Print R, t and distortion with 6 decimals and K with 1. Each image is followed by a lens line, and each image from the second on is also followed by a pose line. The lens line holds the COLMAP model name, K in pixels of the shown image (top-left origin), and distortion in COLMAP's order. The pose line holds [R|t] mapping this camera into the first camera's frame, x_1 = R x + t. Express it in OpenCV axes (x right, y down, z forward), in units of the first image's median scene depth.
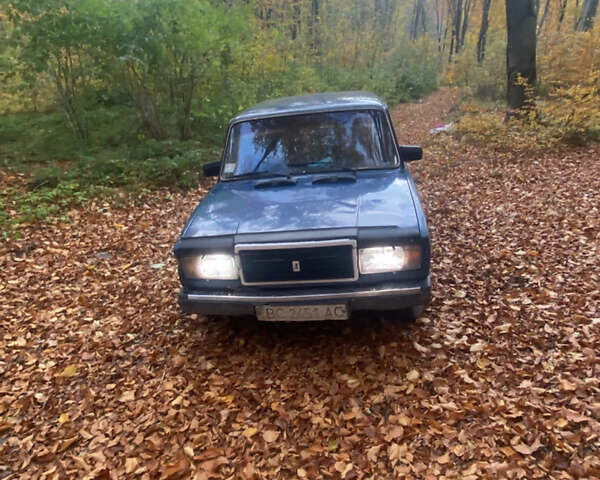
lens RADIAL K [[449.3, 0, 300.0], [0, 449.3, 240.0], [0, 0, 1]] dist [0.096982, -0.136283]
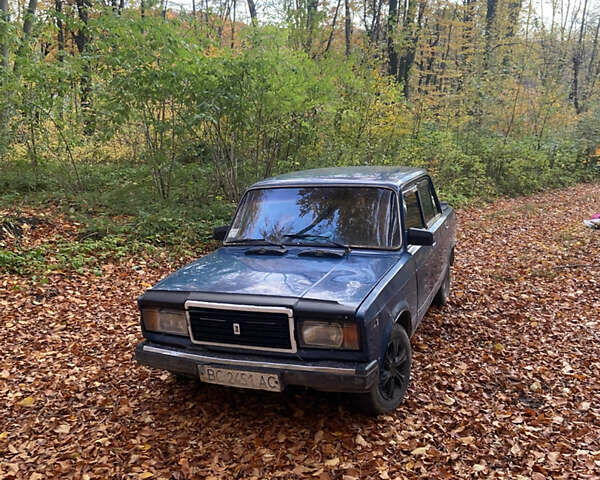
lens RADIAL K [[598.0, 0, 300.0], [0, 598.0, 240.0], [0, 0, 1]] dist [0.147786, -0.208805]
pose [[0.962439, 0.102363, -0.251461, 0.360314], [-0.143936, 0.977703, -0.152902, 0.038946], [0.230203, 0.183353, 0.955714, -0.244233]]
